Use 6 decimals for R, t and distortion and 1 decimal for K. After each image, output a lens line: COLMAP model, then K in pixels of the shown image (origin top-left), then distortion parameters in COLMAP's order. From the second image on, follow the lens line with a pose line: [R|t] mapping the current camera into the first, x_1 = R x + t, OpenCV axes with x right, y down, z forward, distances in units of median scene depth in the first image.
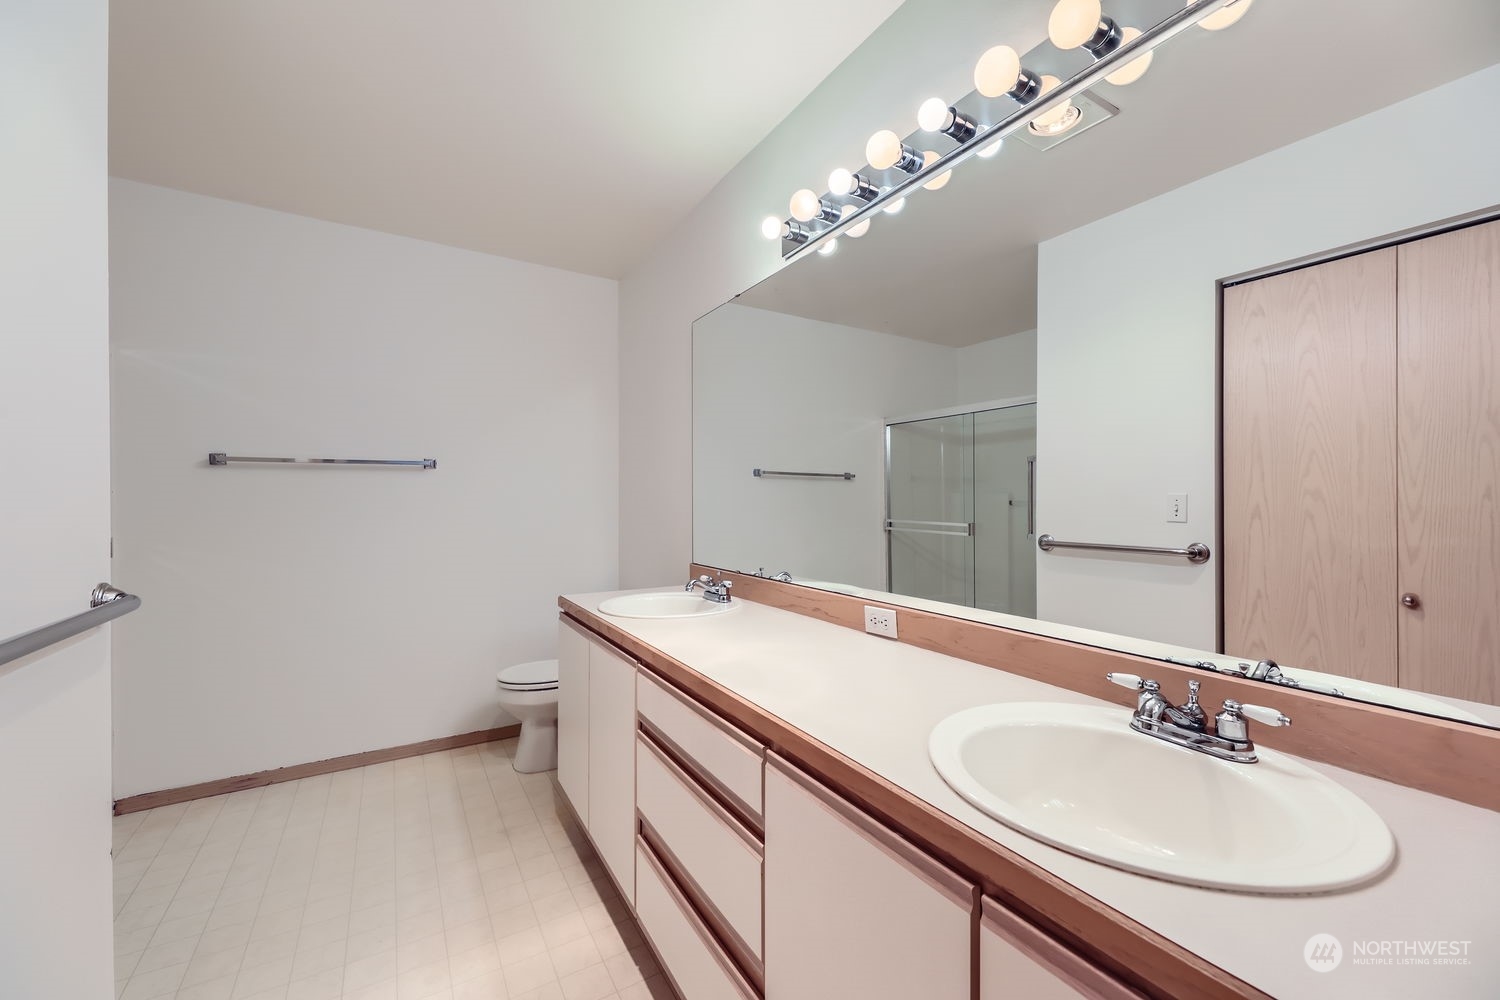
lens RADIAL K [[603.8, 0, 754.1], [0, 603.8, 503.1], [0, 0, 1]] dist [0.007285, -0.000651]
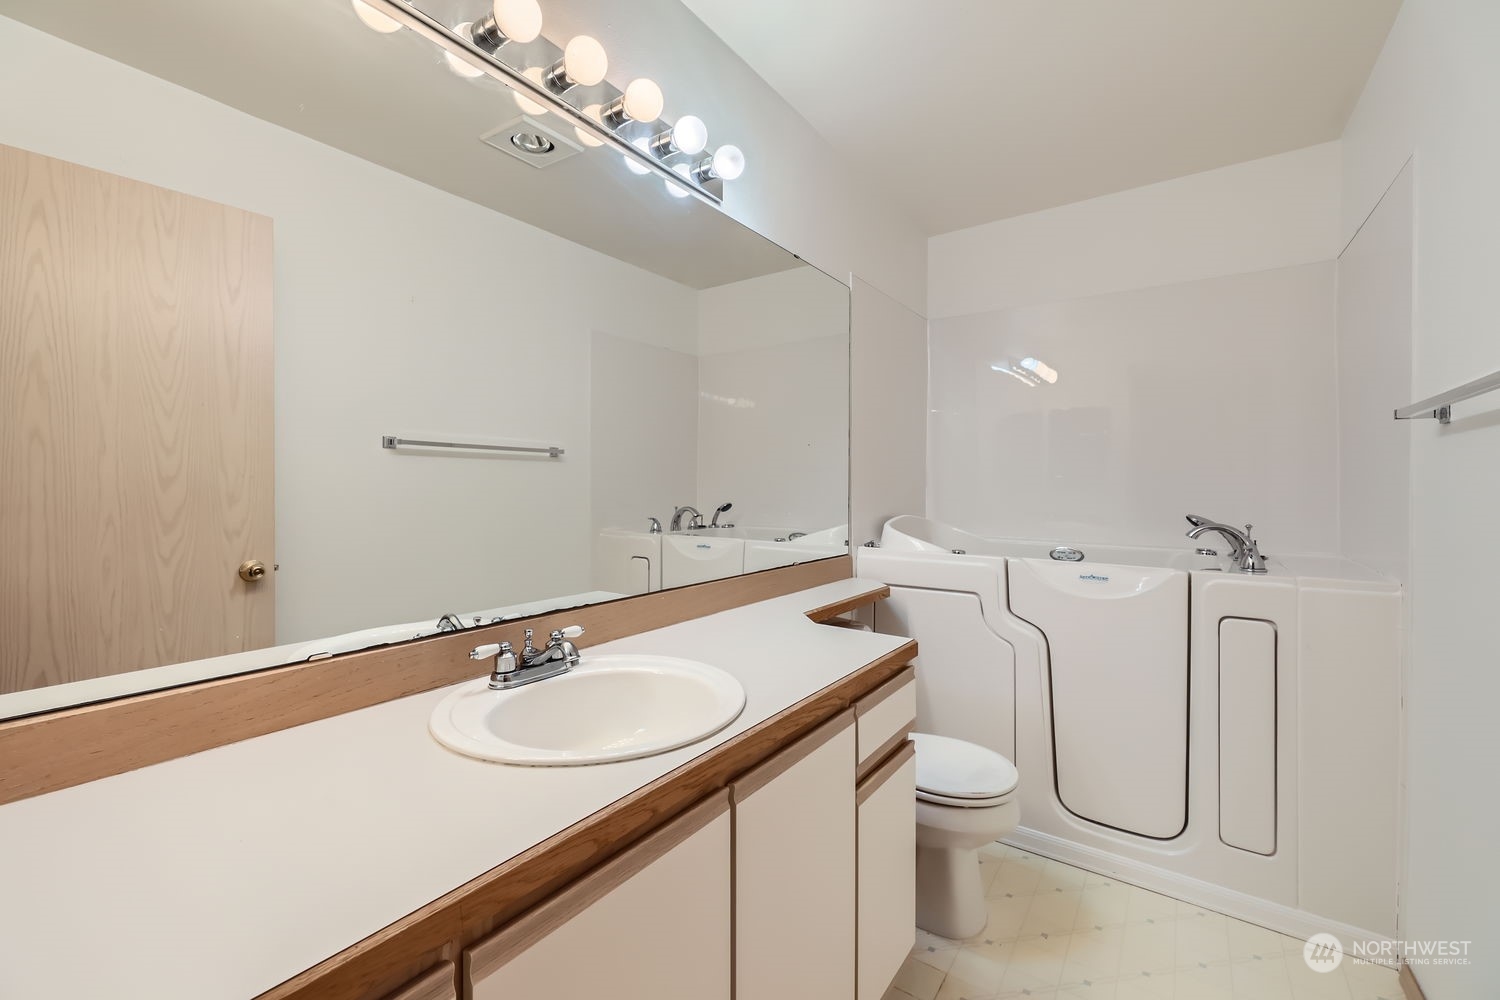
lens RADIAL K [[624.8, 0, 749.0], [0, 624.8, 482.9], [0, 0, 1]] dist [0.073747, 0.000017]
pose [[-0.378763, -0.001237, 0.925493, -0.655423], [-0.001548, 0.999999, 0.000703, -0.006890], [-0.925492, -0.001166, -0.378764, 1.071799]]
